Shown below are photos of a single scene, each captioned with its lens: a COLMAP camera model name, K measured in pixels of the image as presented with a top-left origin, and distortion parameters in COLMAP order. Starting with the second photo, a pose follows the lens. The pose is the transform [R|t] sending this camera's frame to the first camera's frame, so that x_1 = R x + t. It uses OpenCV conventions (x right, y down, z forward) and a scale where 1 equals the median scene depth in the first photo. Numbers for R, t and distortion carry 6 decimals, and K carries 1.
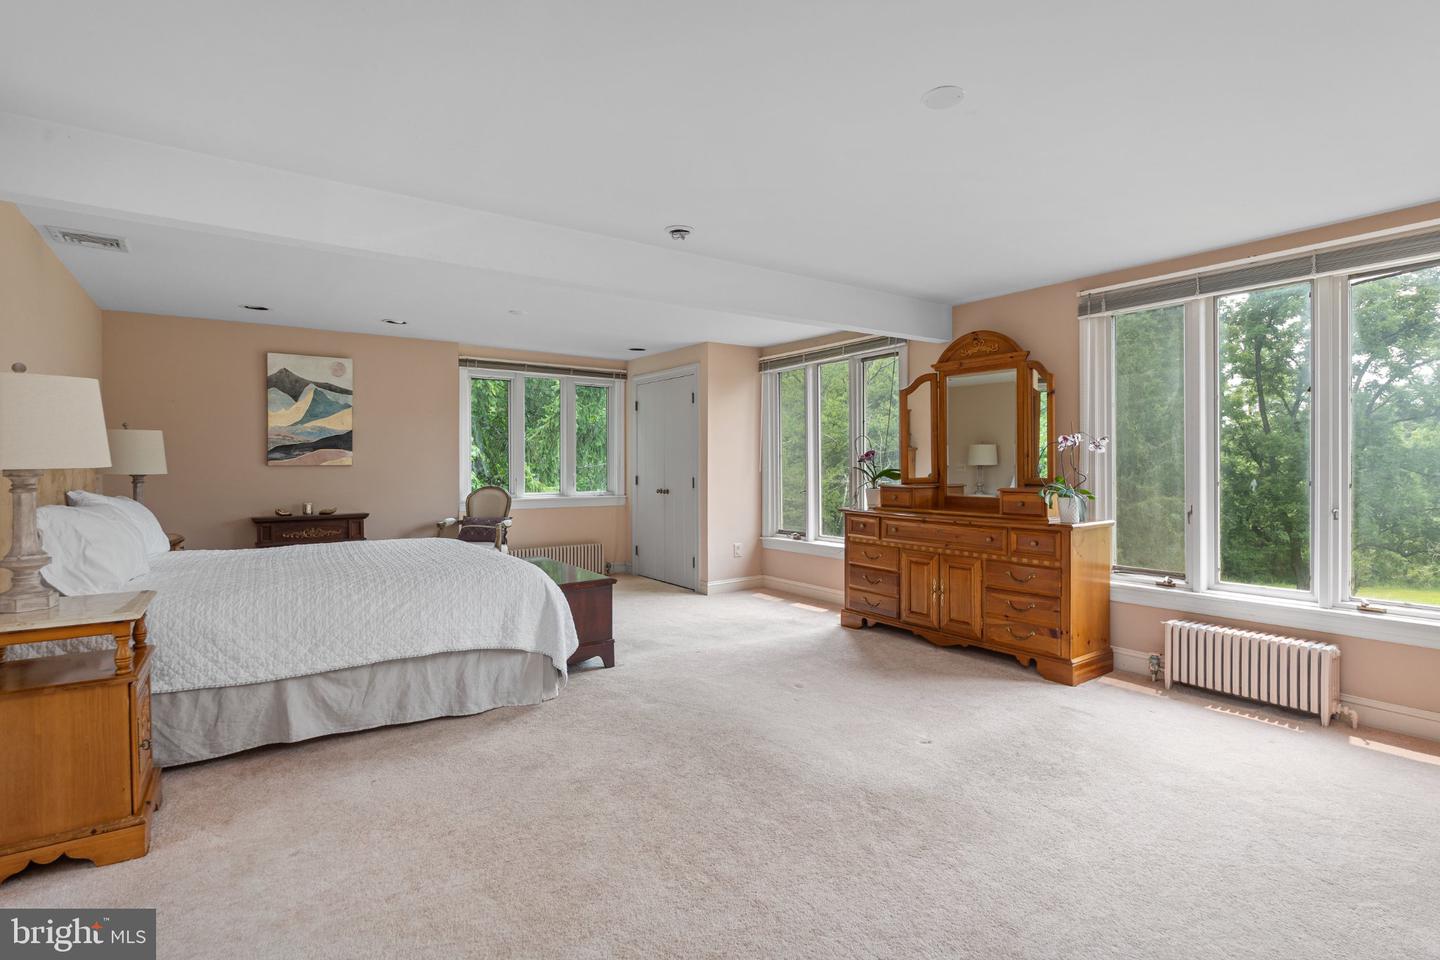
lens RADIAL K [[690.1, 0, 720.5], [0, 690.1, 477.5], [0, 0, 1]] dist [0.009573, 0.001898]
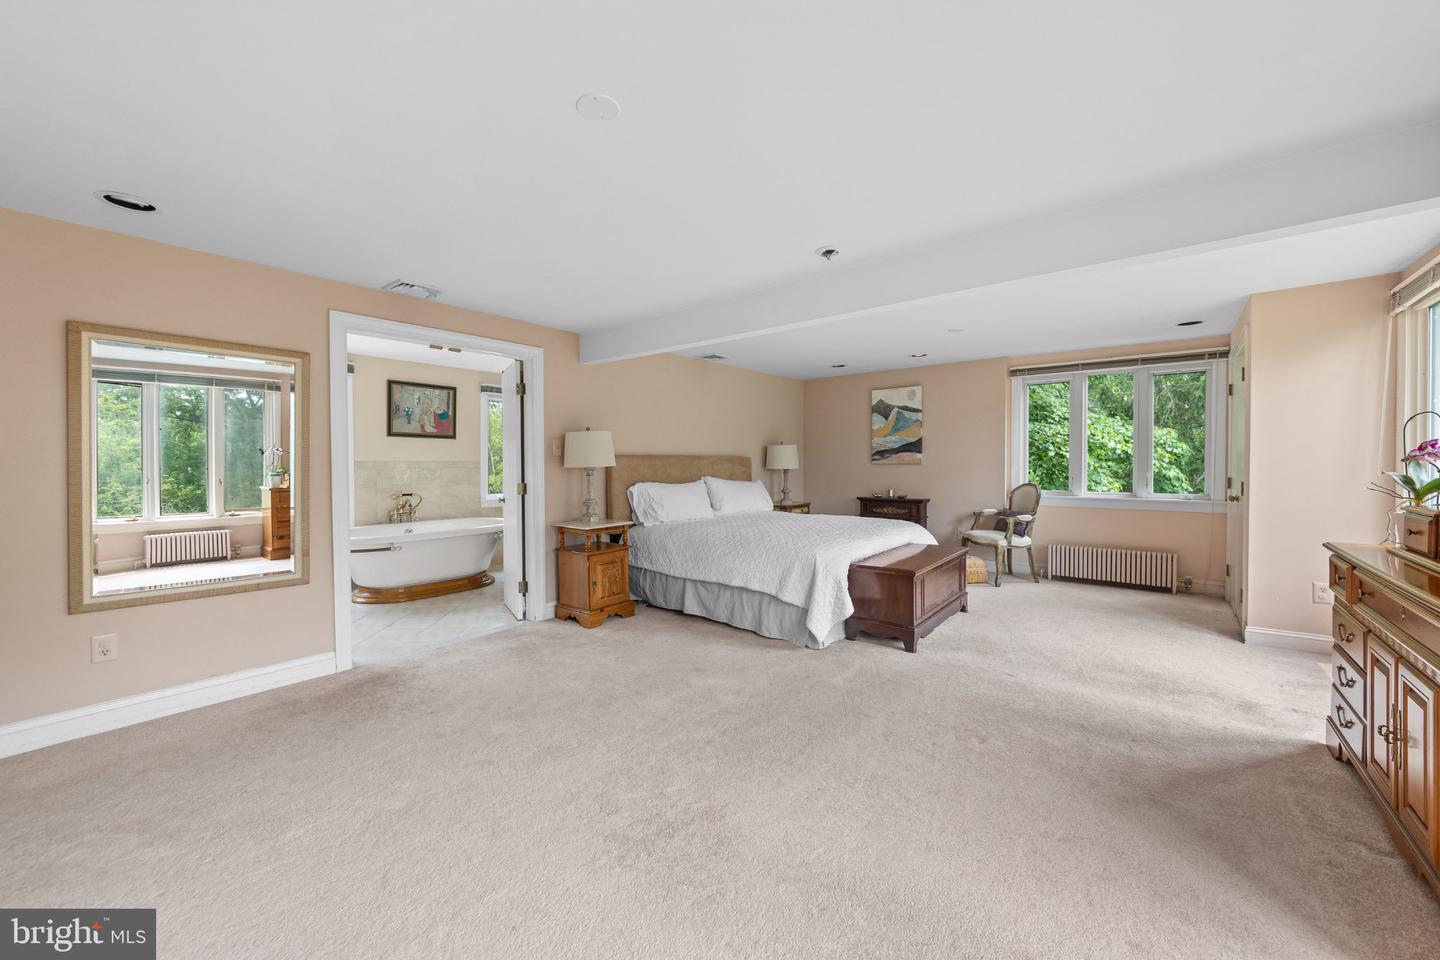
lens RADIAL K [[540.0, 0, 718.6], [0, 540.0, 468.1], [0, 0, 1]] dist [-0.000984, -0.000147]
pose [[0.285578, 0.010491, -0.958298, 0.678135], [-0.013634, 0.999883, 0.006883, -0.019202], [0.958259, 0.011100, 0.285688, 0.558839]]
